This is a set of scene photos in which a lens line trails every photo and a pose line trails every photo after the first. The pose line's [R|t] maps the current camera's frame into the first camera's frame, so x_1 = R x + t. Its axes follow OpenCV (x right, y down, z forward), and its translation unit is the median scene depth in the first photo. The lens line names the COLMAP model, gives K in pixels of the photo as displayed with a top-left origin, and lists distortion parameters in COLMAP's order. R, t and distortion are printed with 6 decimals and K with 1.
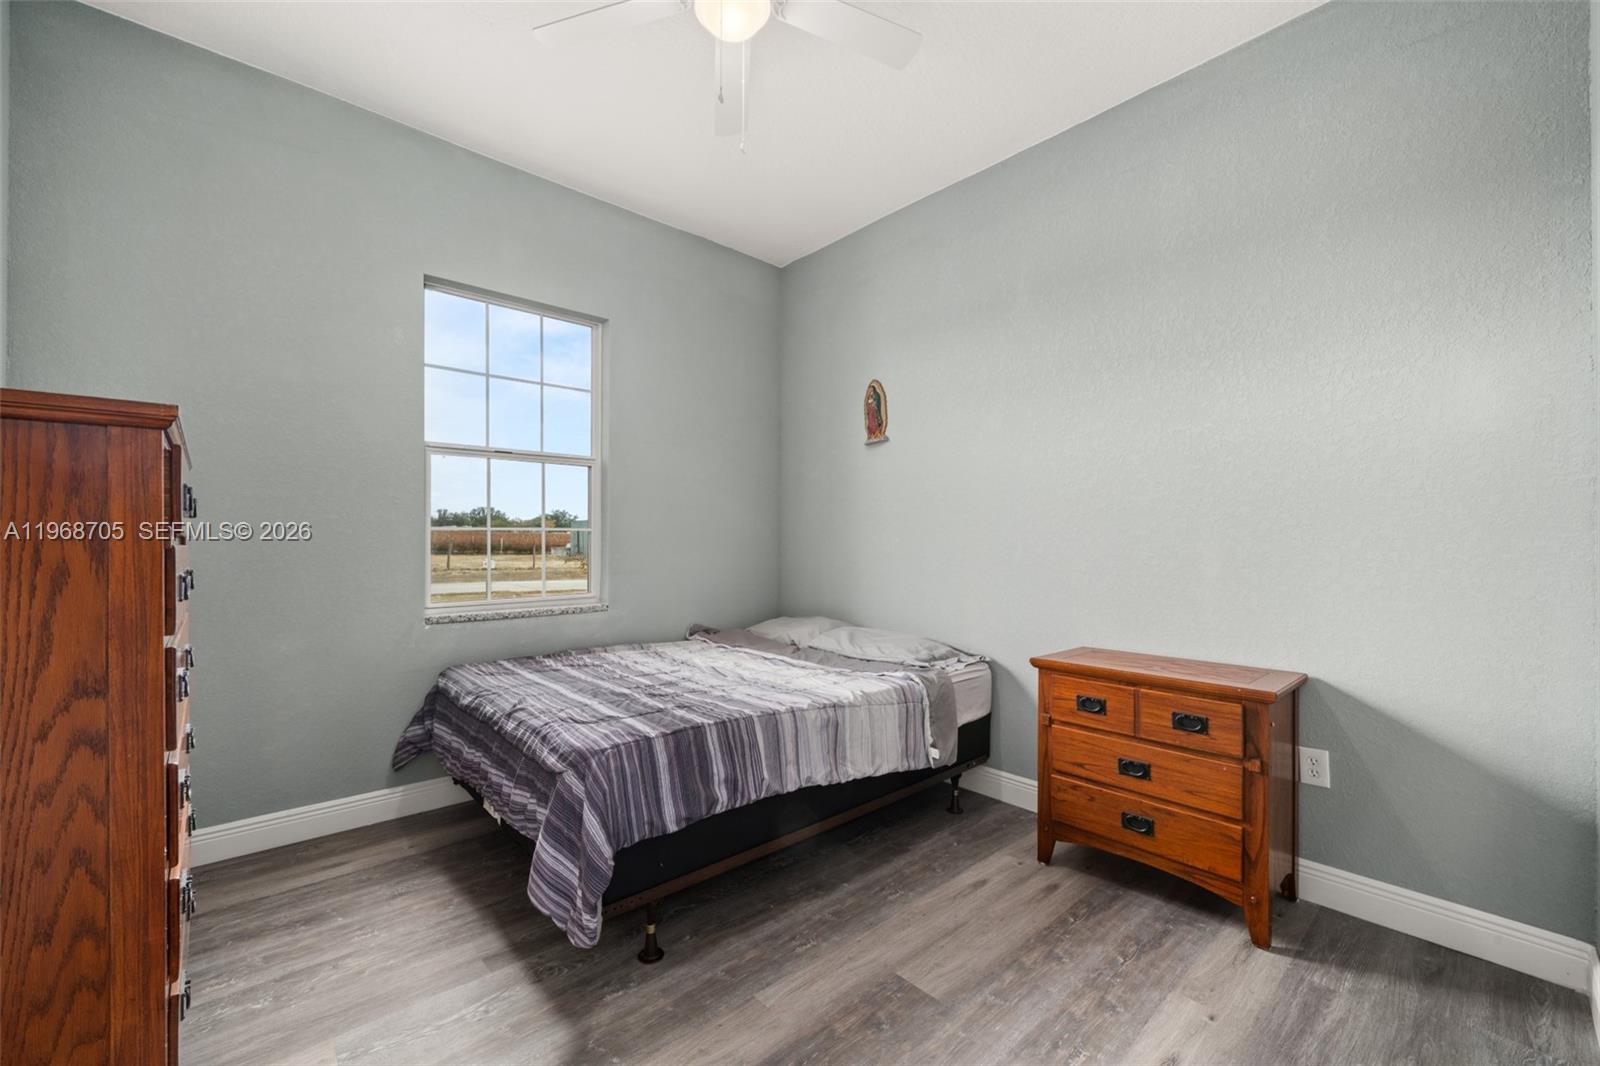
lens RADIAL K [[639.7, 0, 758.7], [0, 639.7, 542.8], [0, 0, 1]] dist [-0.007439, 0.001931]
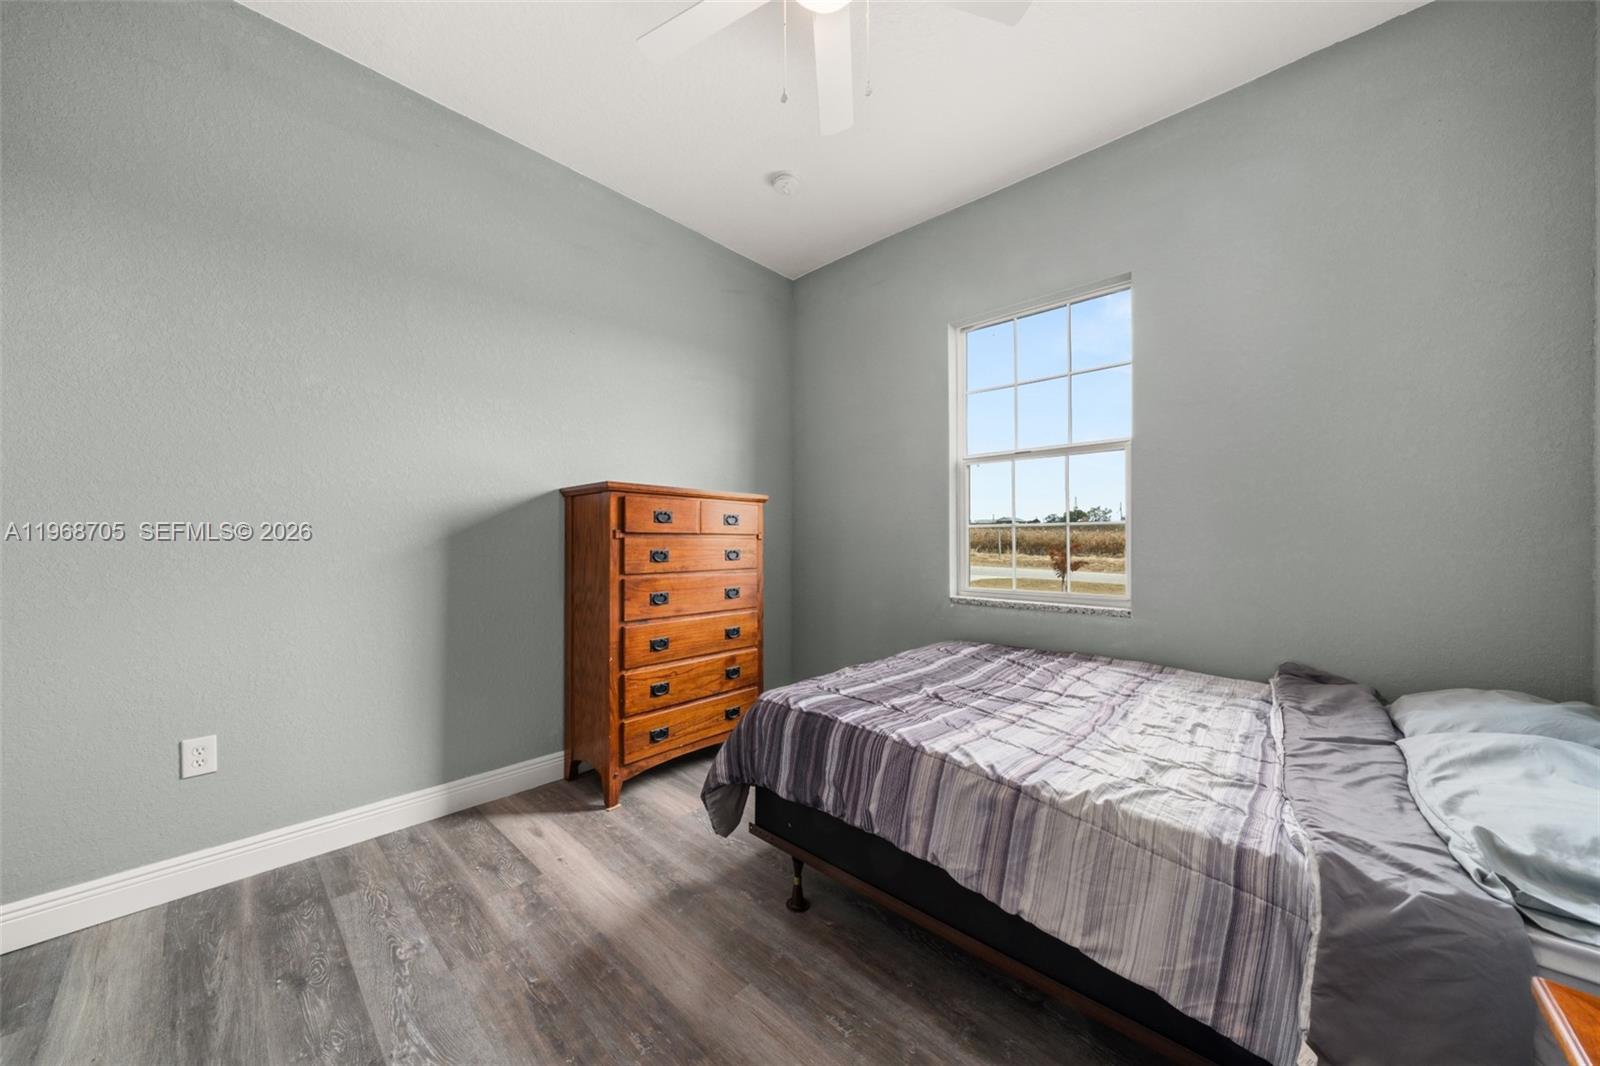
lens RADIAL K [[554.1, 0, 803.1], [0, 554.1, 532.8], [0, 0, 1]] dist [-0.009638, 0.001240]
pose [[0.124665, -0.010706, -0.992141, 0.663762], [-0.001552, 0.999938, -0.010985, 0.004536], [0.992198, 0.002909, 0.124641, 0.737046]]
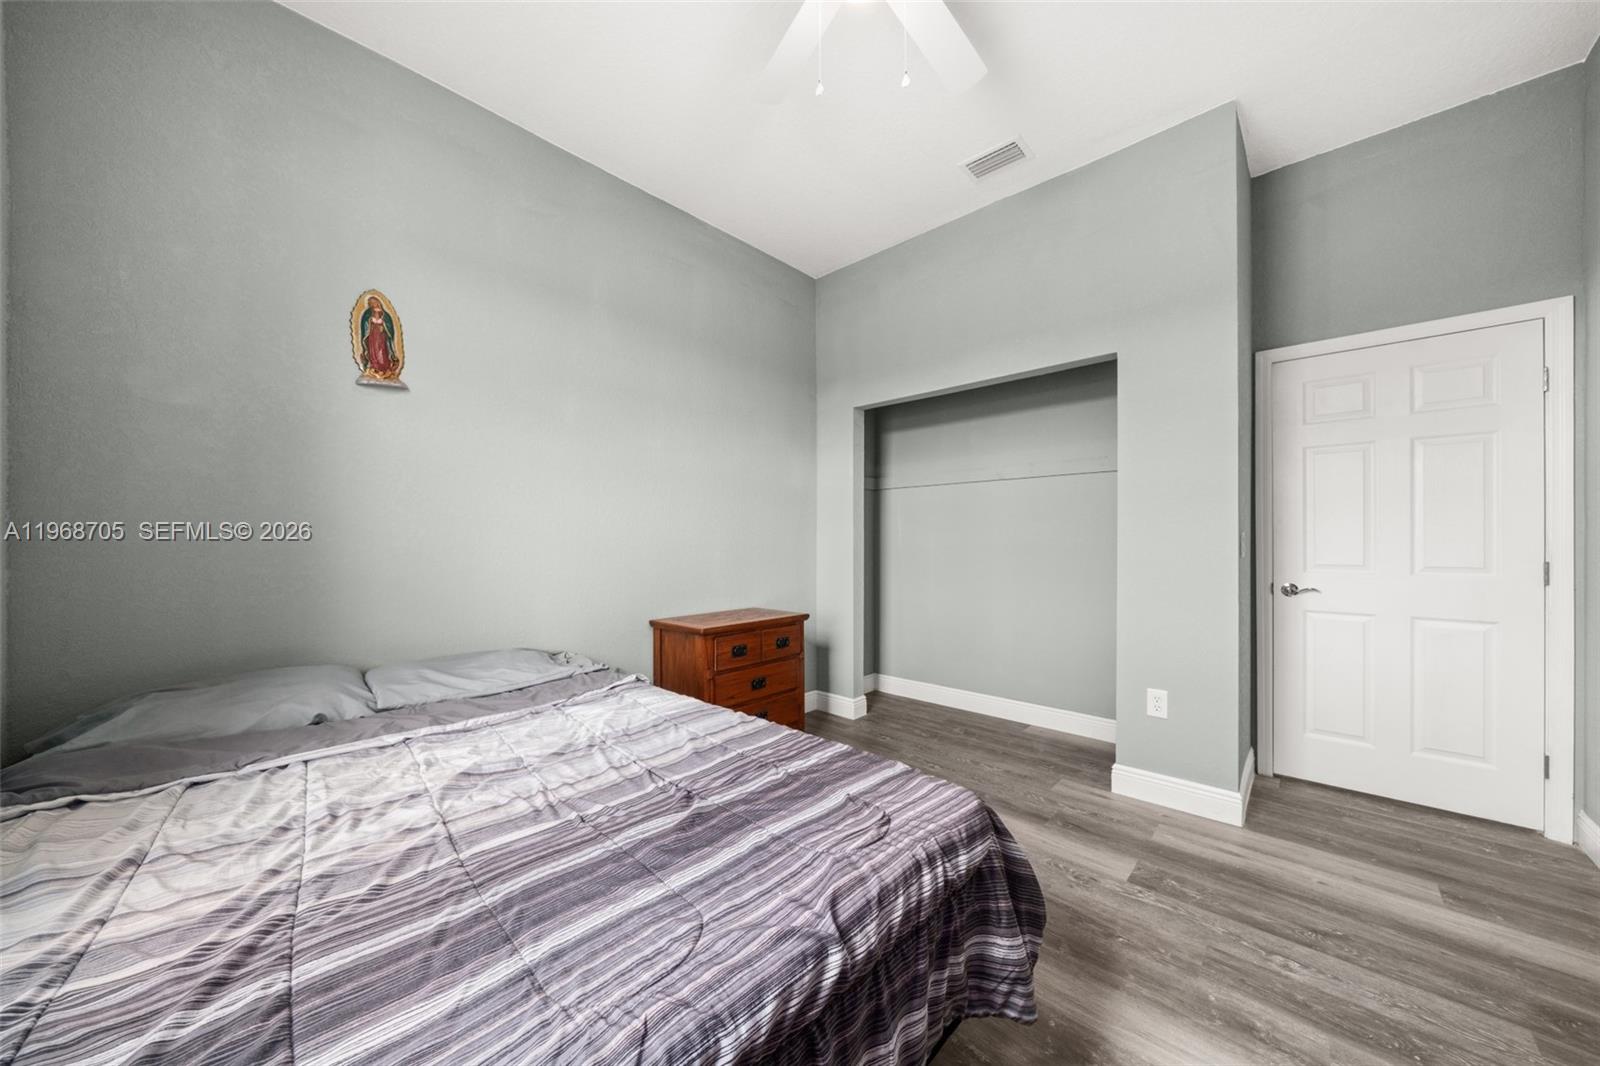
lens RADIAL K [[554.1, 0, 805.9], [0, 554.1, 540.2], [0, 0, 1]] dist [-0.009638, 0.001240]
pose [[-0.103810, -0.009107, 0.994555, -0.715170], [-0.003485, 0.999955, 0.008793, -0.001944], [-0.994591, -0.002553, -0.103837, 0.995289]]
